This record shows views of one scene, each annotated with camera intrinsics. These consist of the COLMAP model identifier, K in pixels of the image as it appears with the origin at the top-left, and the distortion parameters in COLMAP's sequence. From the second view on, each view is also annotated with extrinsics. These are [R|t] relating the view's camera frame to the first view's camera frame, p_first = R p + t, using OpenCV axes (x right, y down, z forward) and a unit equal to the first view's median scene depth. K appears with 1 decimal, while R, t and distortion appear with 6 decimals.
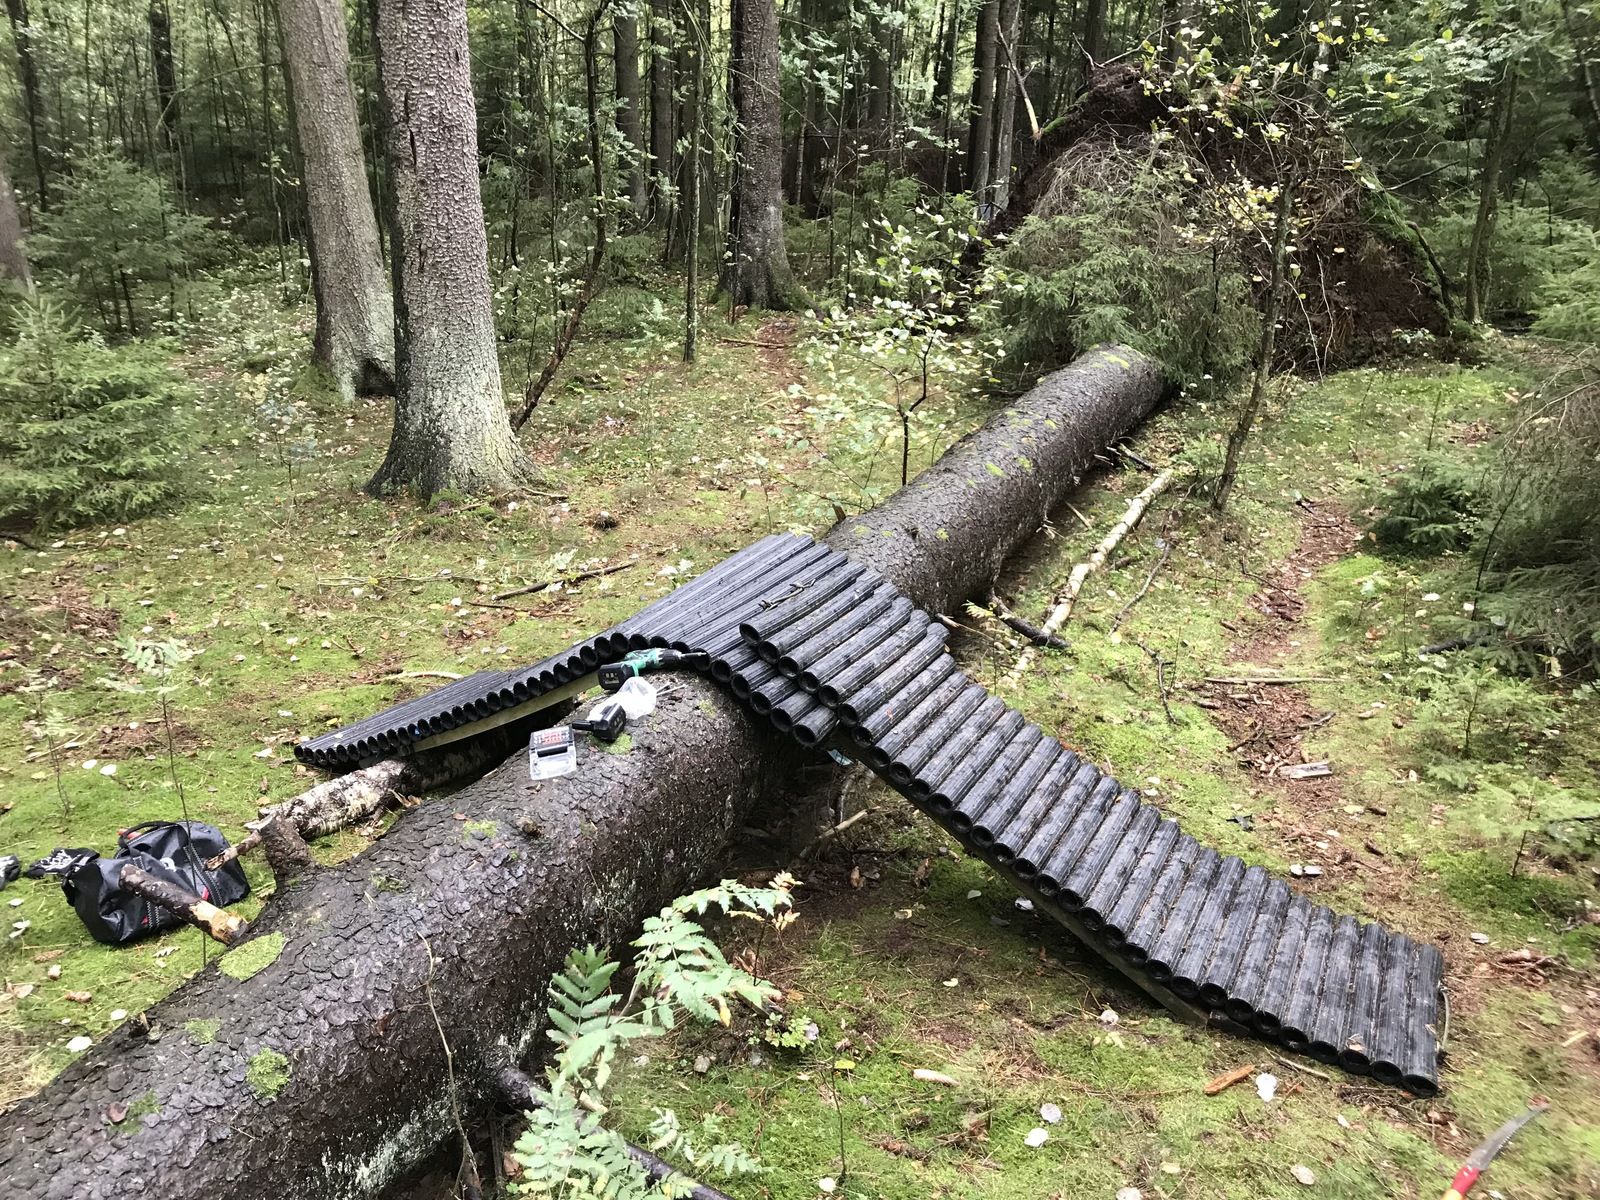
lens RADIAL K [[1300.4, 0, 773.5], [0, 1300.4, 599.0], [0, 0, 1]] dist [0.016905, -0.037178]
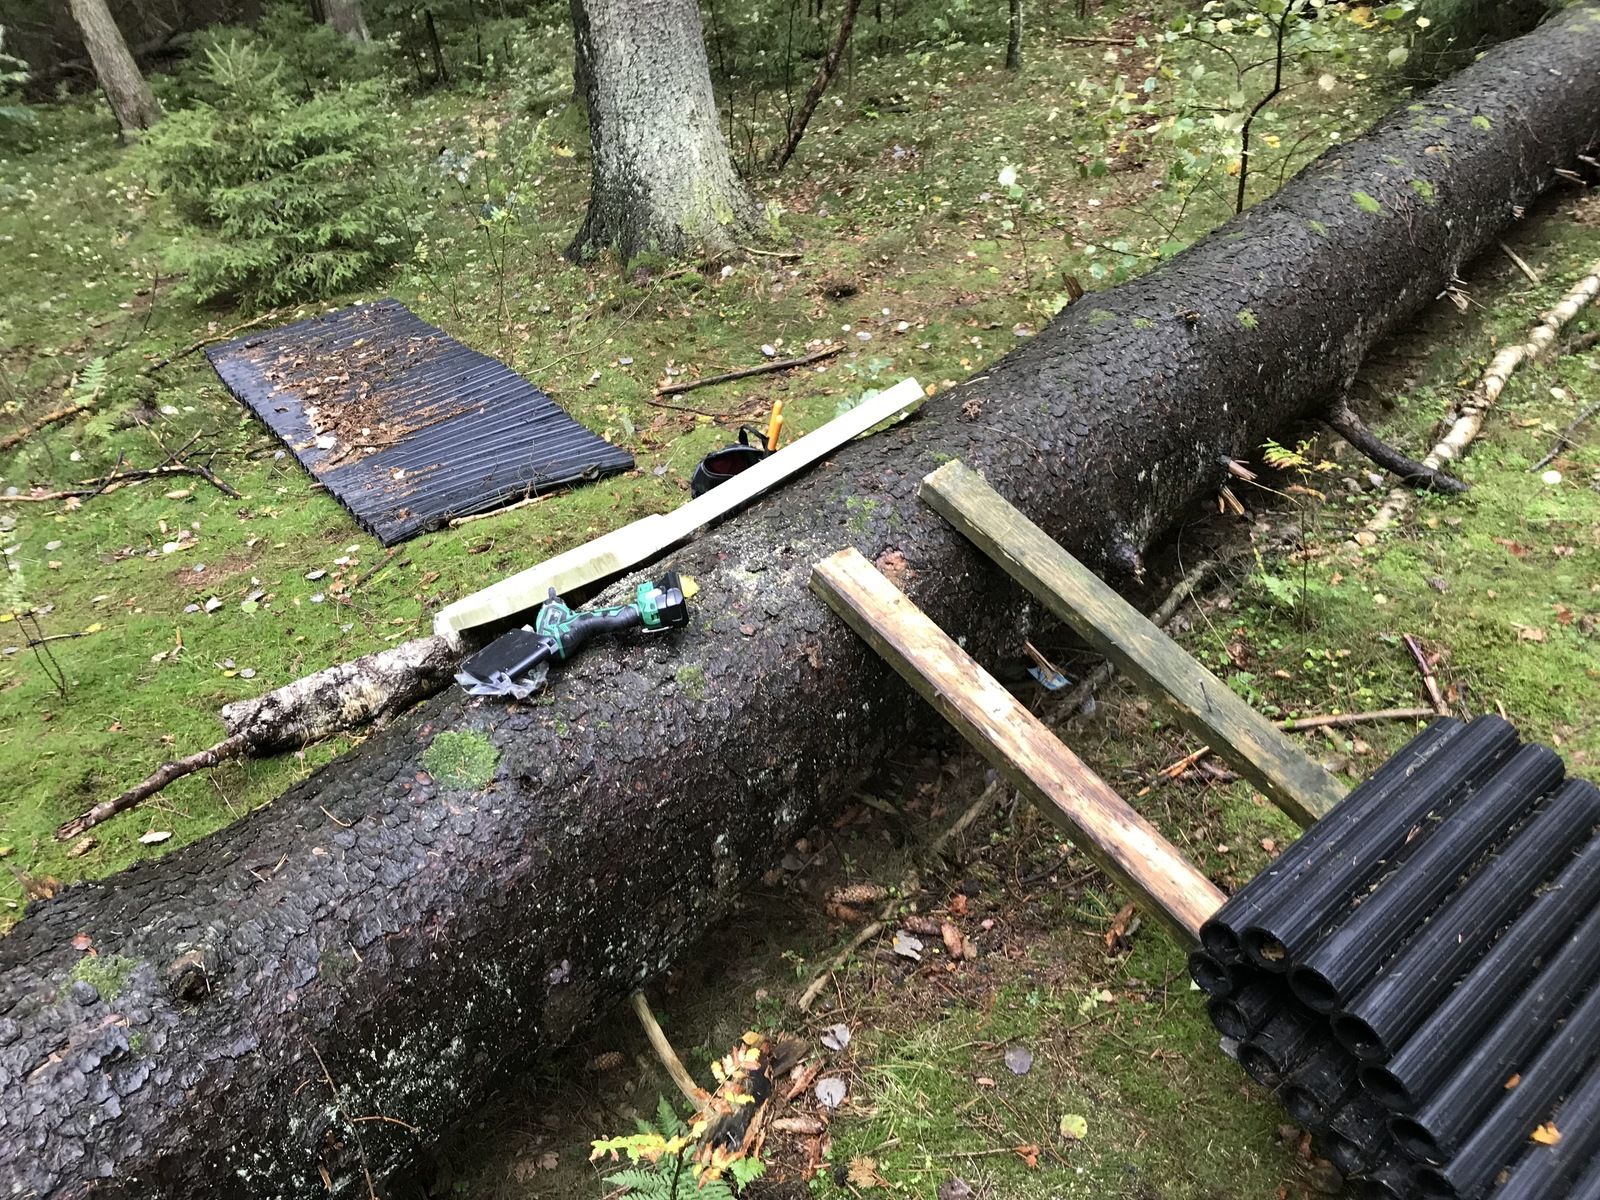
lens RADIAL K [[1300.4, 0, 773.5], [0, 1300.4, 599.0], [0, 0, 1]] dist [0.016905, -0.037178]
pose [[0.955997, 0.046672, -0.289641, 0.068718], [0.010301, 0.981316, 0.192126, -0.027640], [0.293197, -0.186656, 0.937654, 0.227416]]
